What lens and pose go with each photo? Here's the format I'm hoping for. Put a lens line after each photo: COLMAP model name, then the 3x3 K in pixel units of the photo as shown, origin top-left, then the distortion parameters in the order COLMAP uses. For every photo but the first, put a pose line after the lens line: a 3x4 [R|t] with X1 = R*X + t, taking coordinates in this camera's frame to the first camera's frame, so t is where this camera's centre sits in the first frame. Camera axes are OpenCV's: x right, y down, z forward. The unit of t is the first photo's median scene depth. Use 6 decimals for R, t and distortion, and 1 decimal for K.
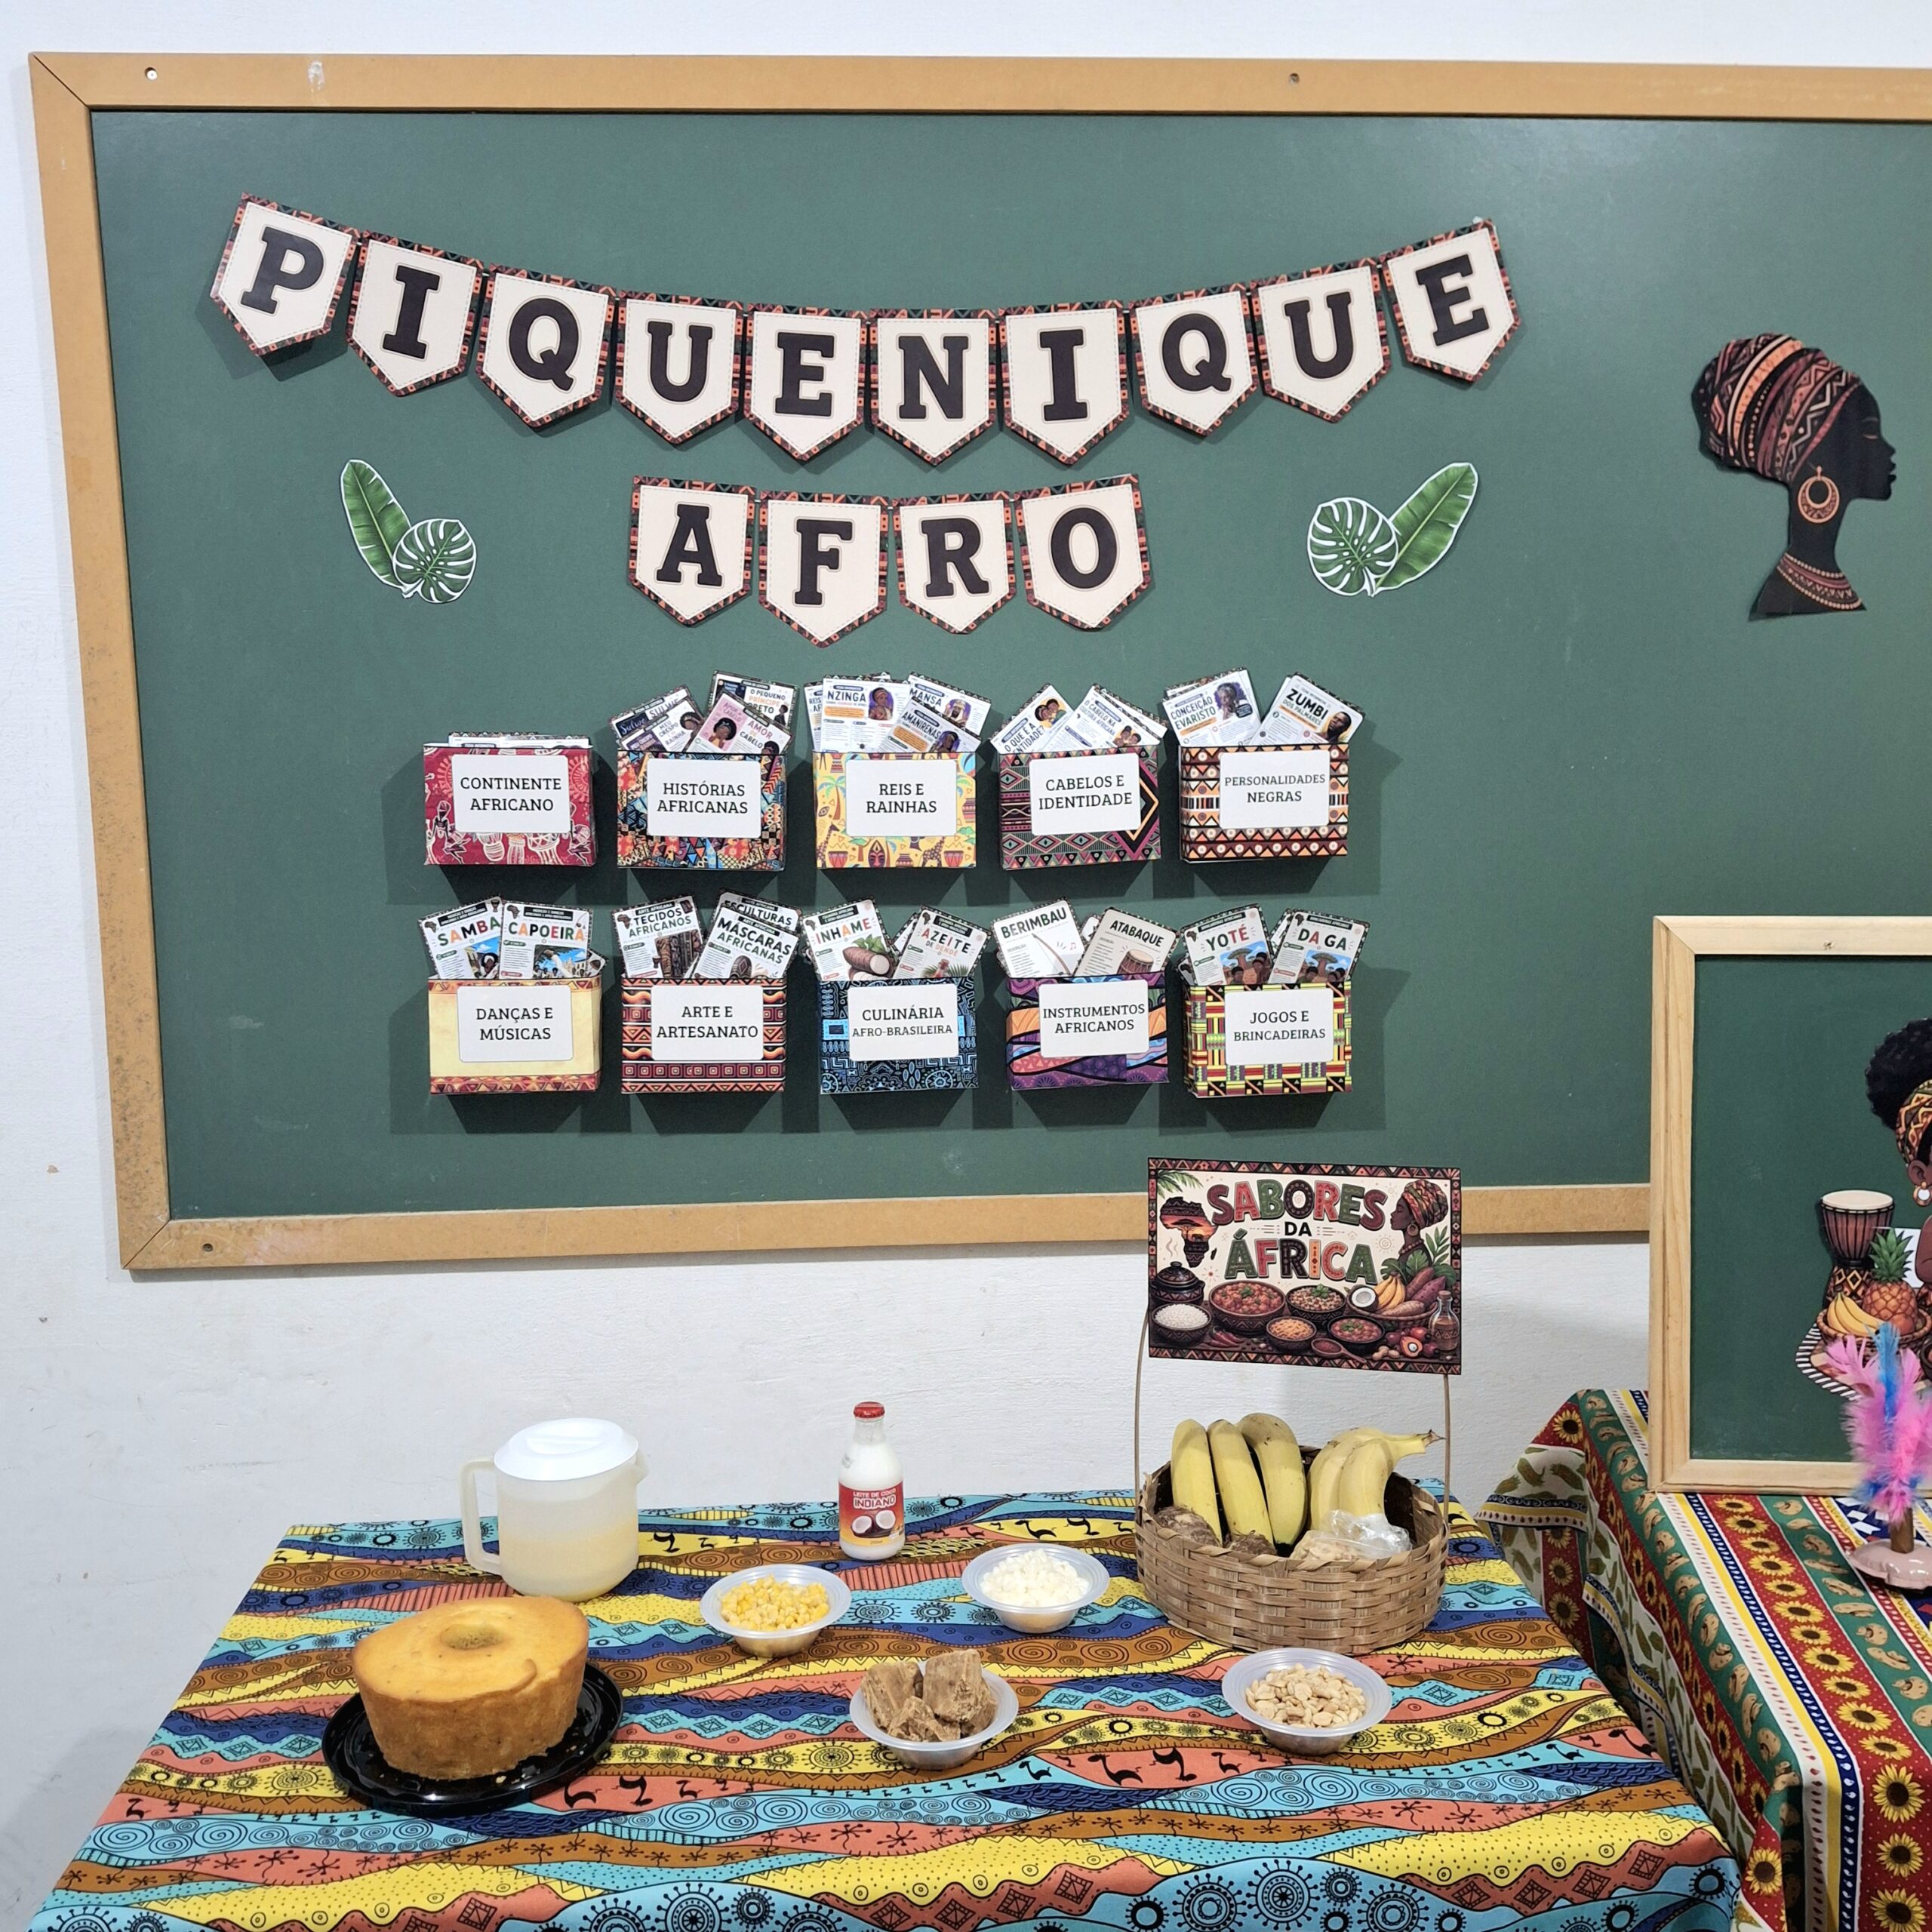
lens RADIAL K [[1837.9, 0, 962.7], [0, 1837.9, 968.9], [0, 0, 1]] dist [0.215818, -0.577785]
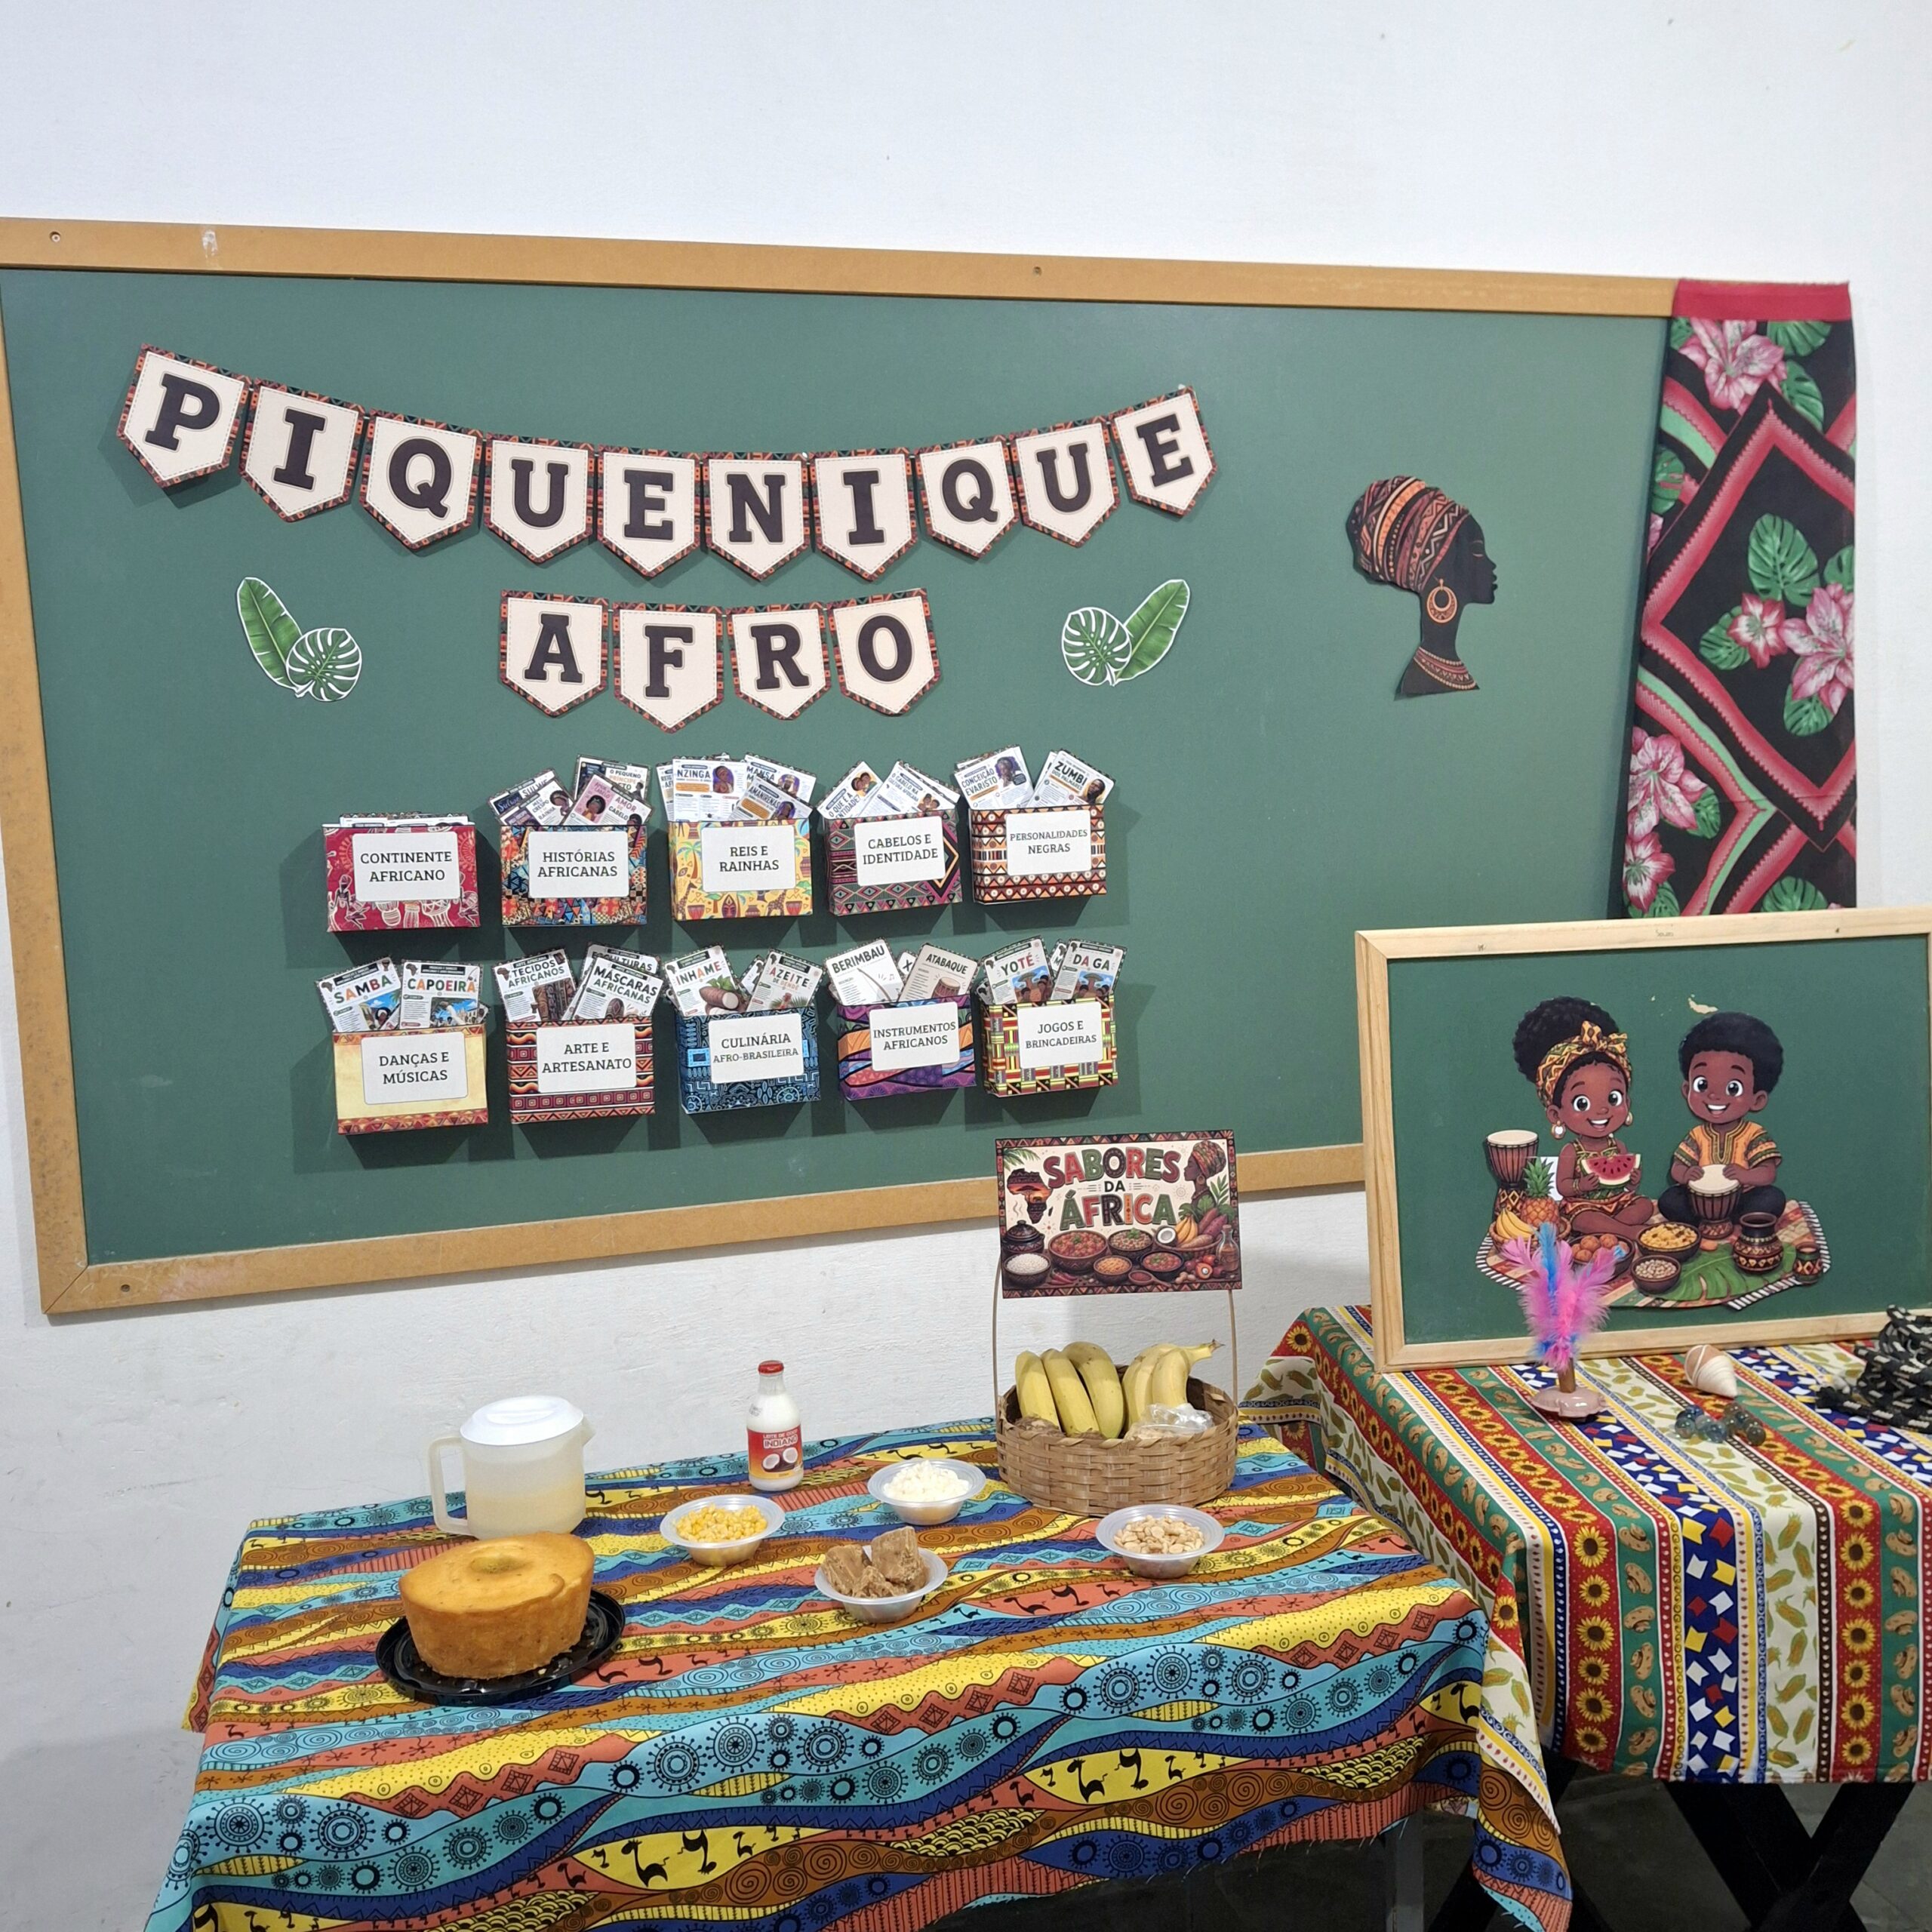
lens RADIAL K [[1837.9, 0, 962.7], [0, 1837.9, 968.9], [0, 0, 1]] dist [0.215818, -0.577785]
pose [[0.977211, -0.045547, 0.207327, -0.146880], [0.050756, 0.998513, -0.019874, 0.008717], [-0.206114, 0.029944, 0.978070, -0.186184]]
